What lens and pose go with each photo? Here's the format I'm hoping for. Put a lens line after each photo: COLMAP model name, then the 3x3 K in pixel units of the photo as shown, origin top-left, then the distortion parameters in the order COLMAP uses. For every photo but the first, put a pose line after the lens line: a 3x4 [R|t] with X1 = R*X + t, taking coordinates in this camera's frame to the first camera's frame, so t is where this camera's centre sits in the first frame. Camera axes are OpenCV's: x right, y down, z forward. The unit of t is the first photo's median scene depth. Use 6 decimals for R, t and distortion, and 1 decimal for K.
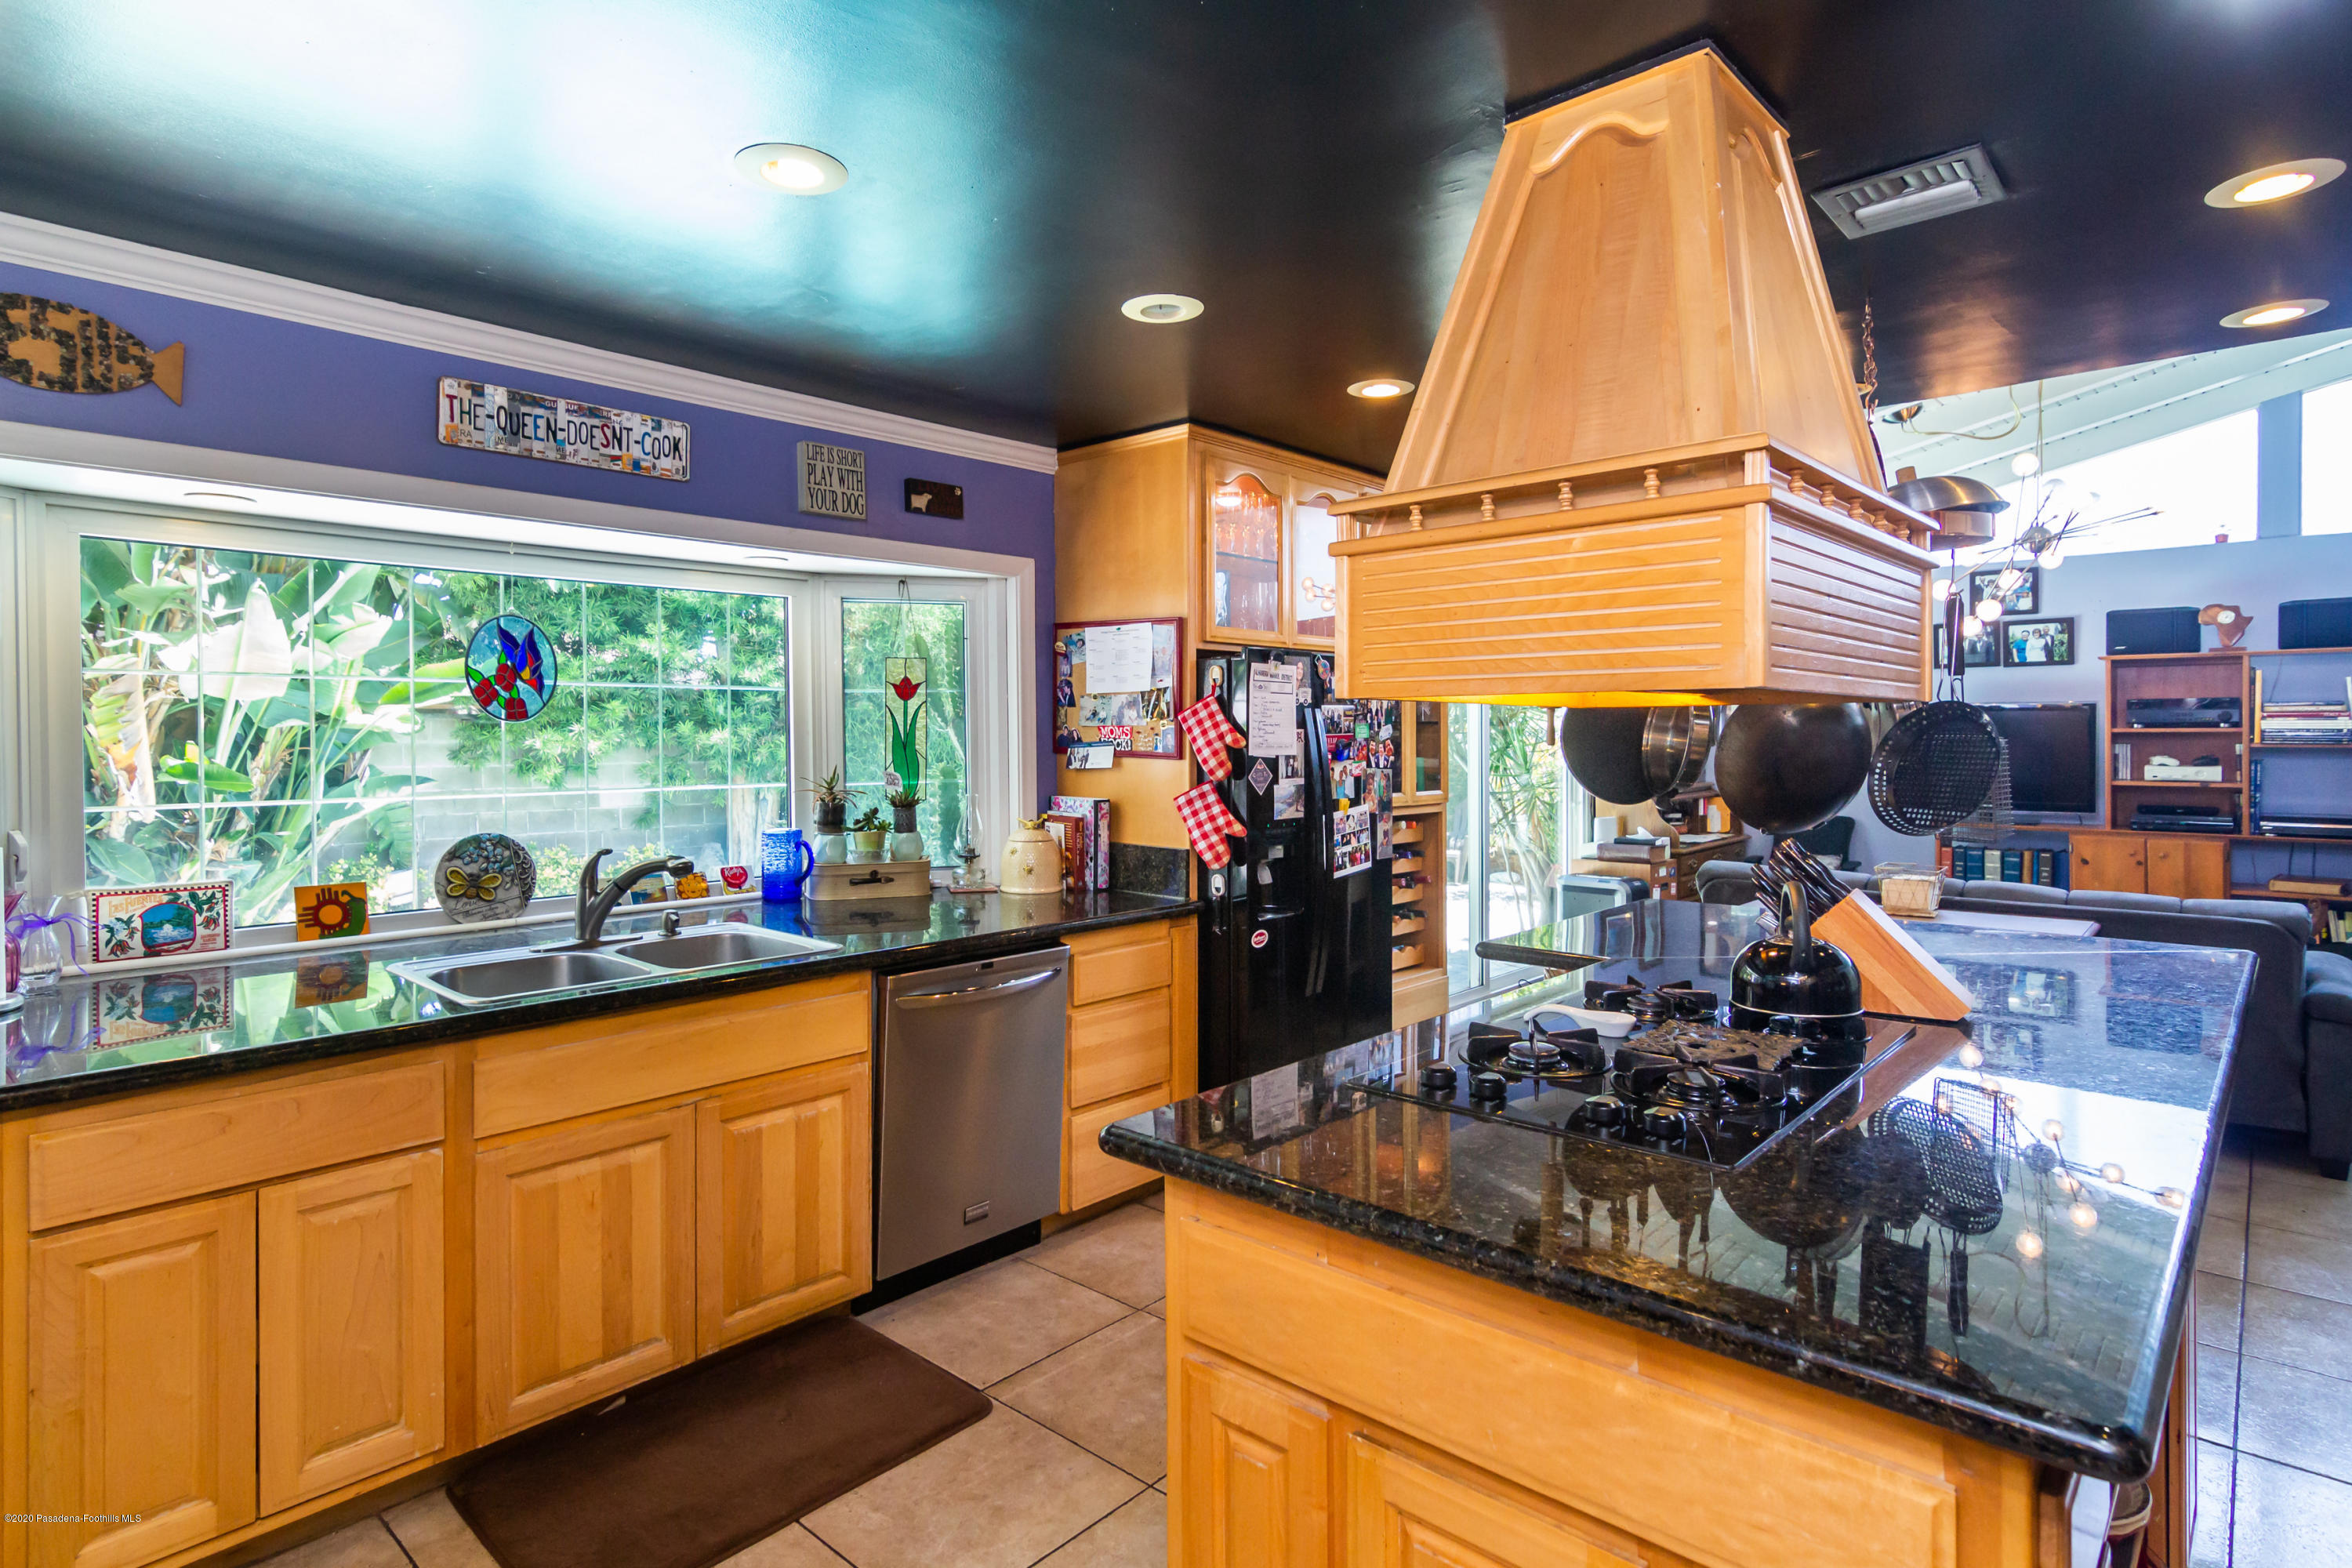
lens RADIAL K [[1236.4, 0, 1166.7], [0, 1236.4, 764.0], [0, 0, 1]] dist [0.006866, 0.000358]
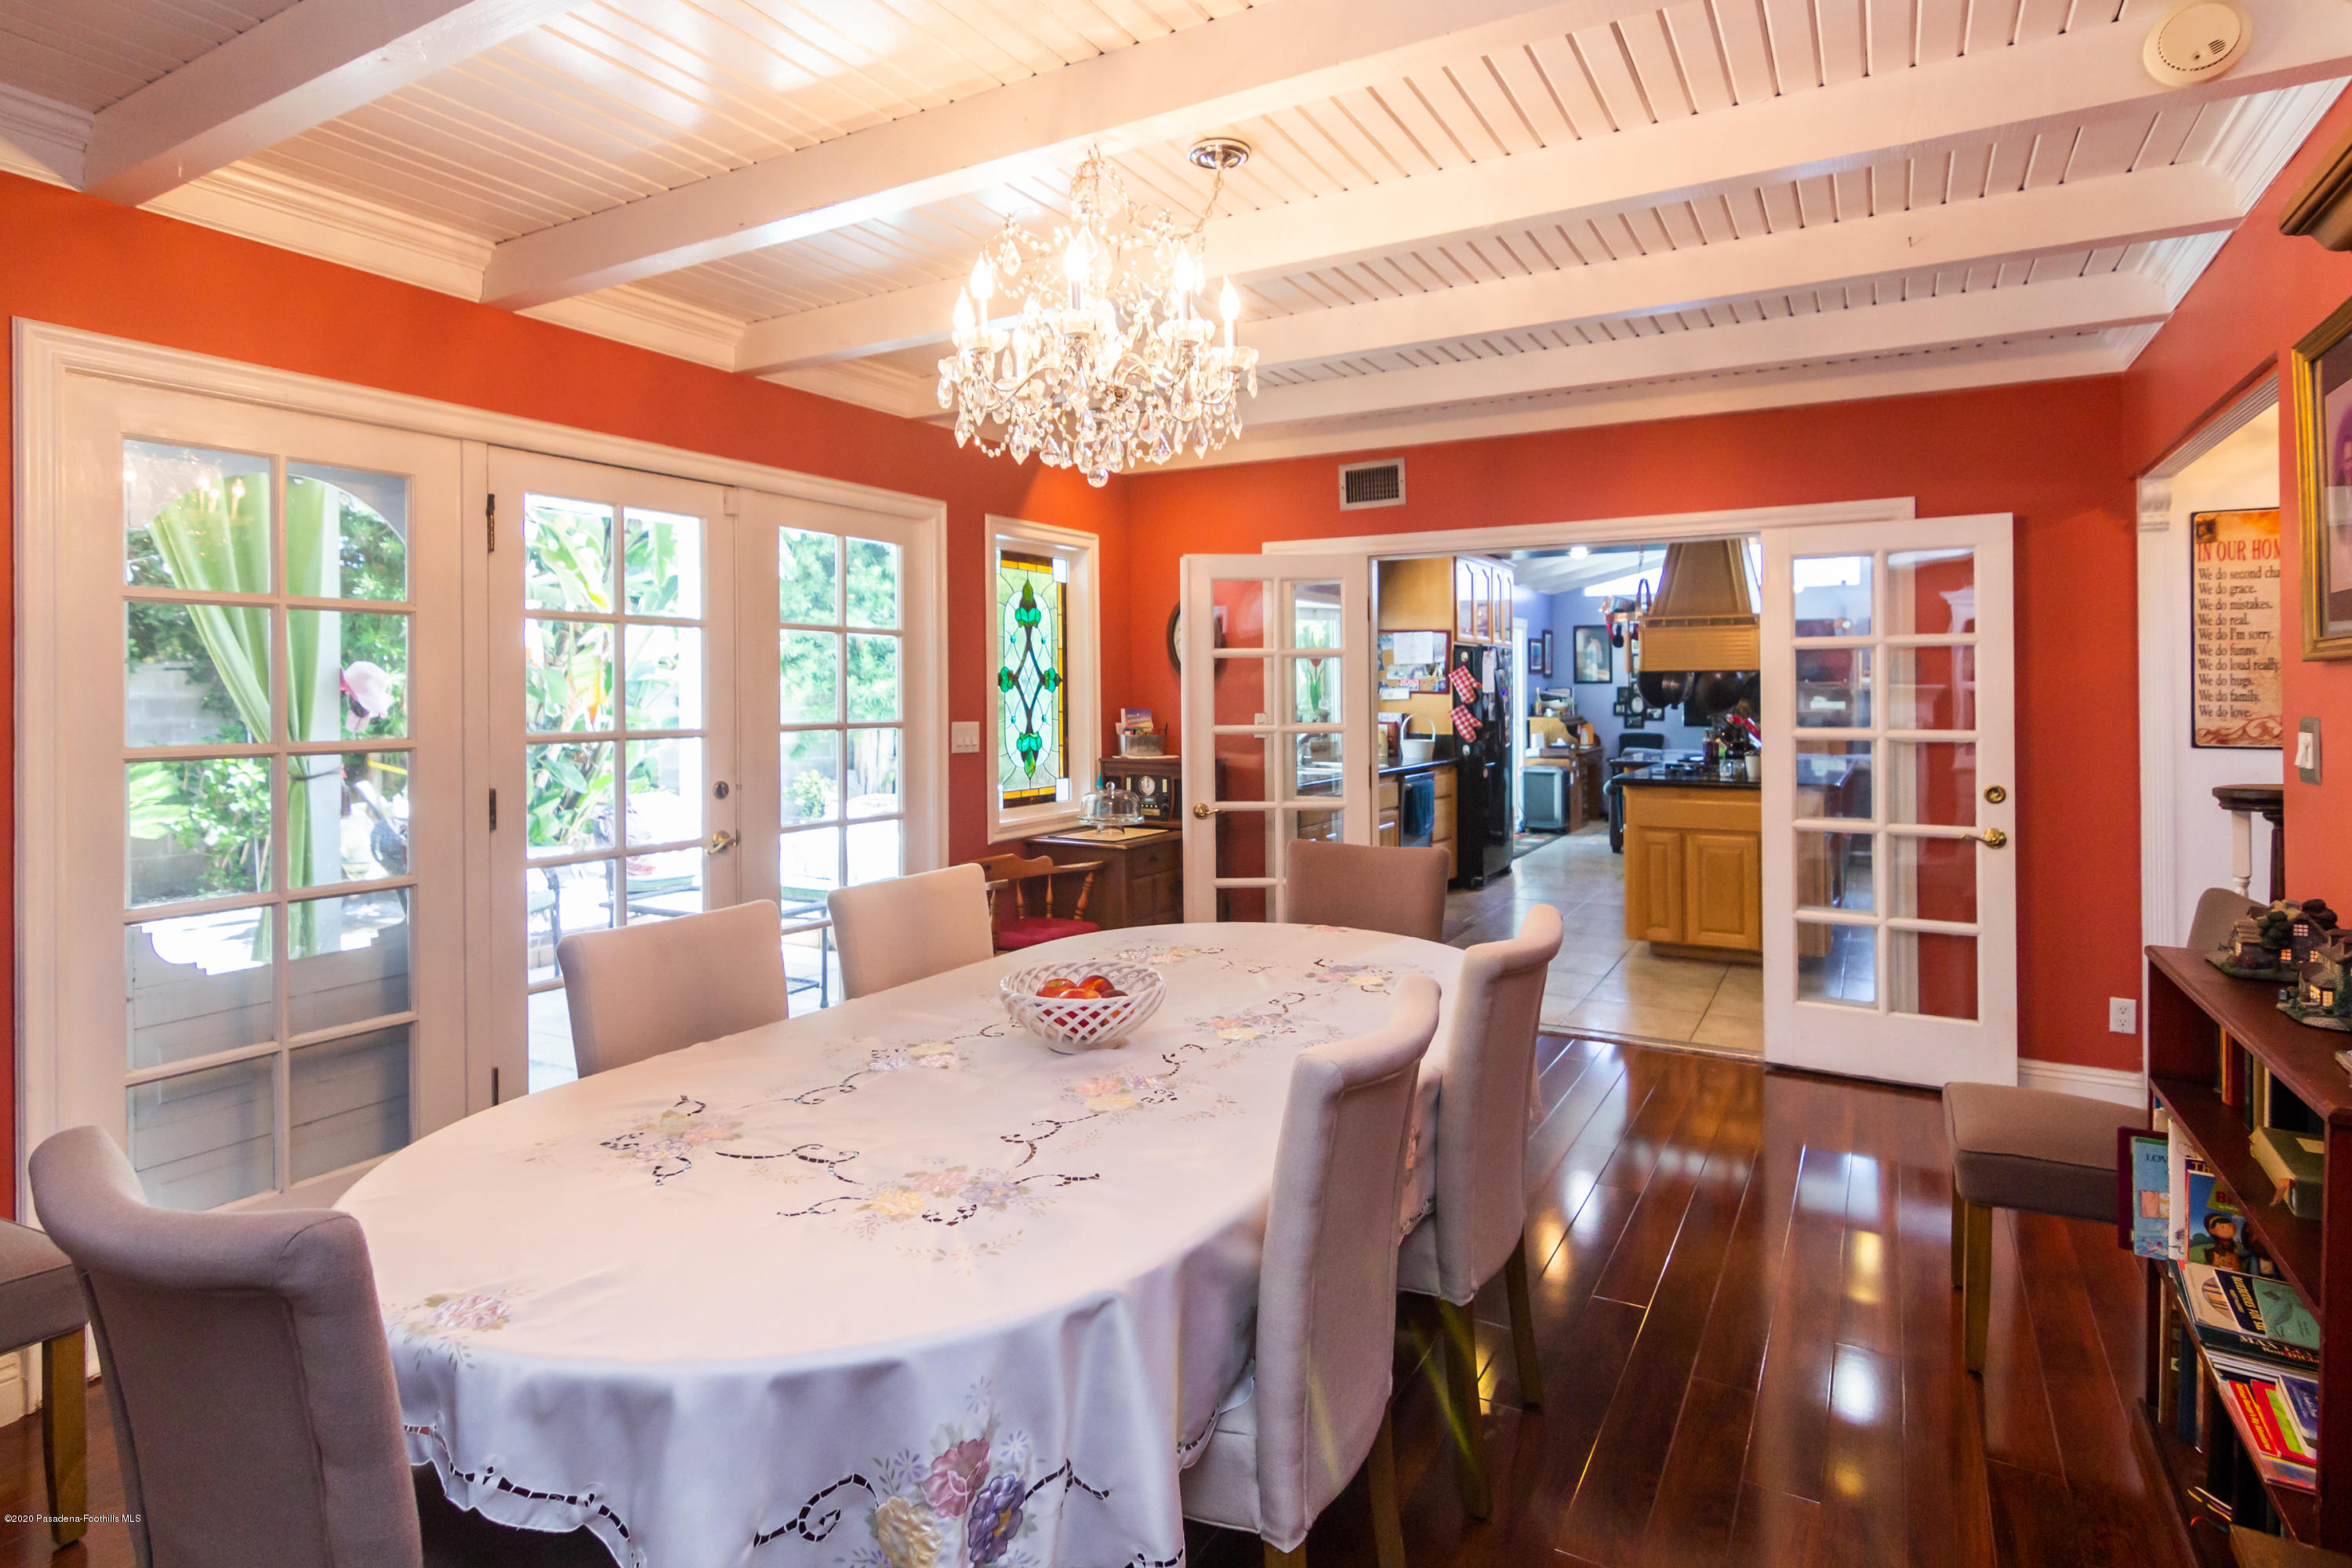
lens RADIAL K [[1236.4, 0, 1213.6], [0, 1236.4, 693.3], [0, 0, 1]] dist [0.006866, 0.000358]
pose [[0.972873, -0.000902, 0.231338, -0.871792], [0.006064, 0.999748, -0.021602, 0.038562], [-0.231260, 0.022419, 0.972634, -1.019826]]
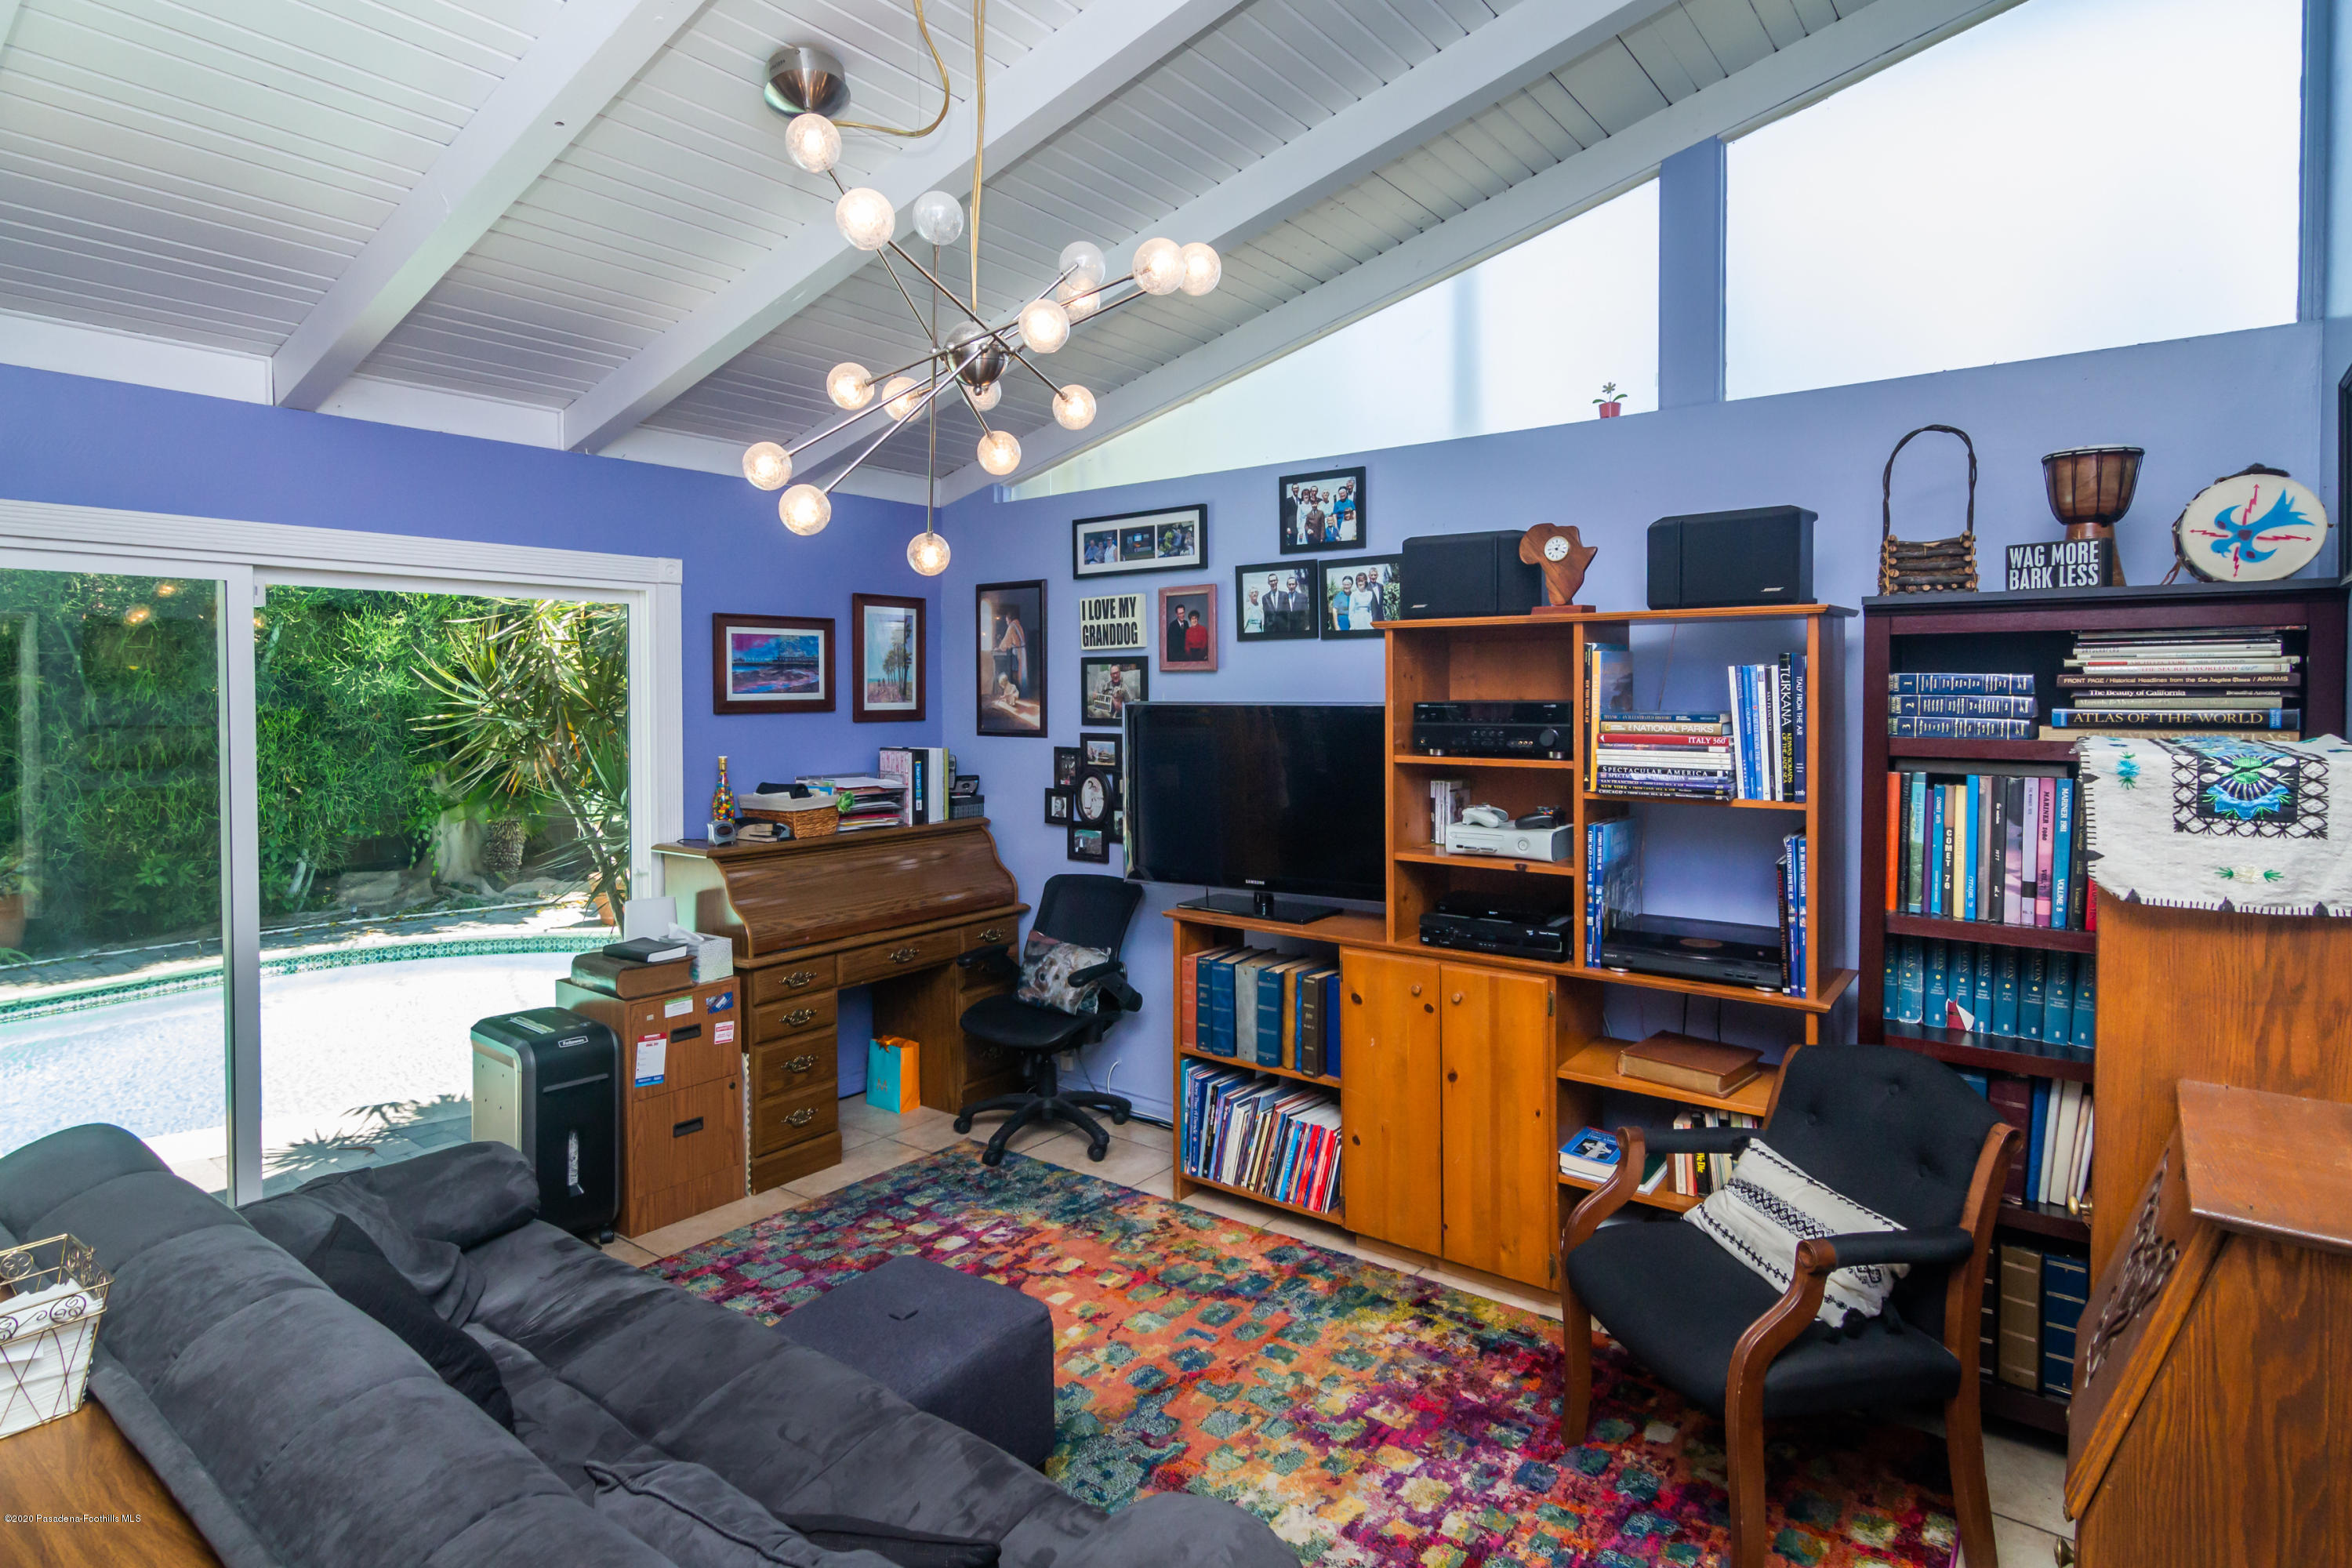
lens RADIAL K [[1236.4, 0, 1155.1], [0, 1236.4, 756.7], [0, 0, 1]] dist [0.006866, 0.000358]
pose [[0.997397, 0.004264, 0.071983, 0.989833], [-0.005760, 0.999771, 0.020595, -0.061271], [-0.071878, -0.020956, 0.997193, 0.756039]]
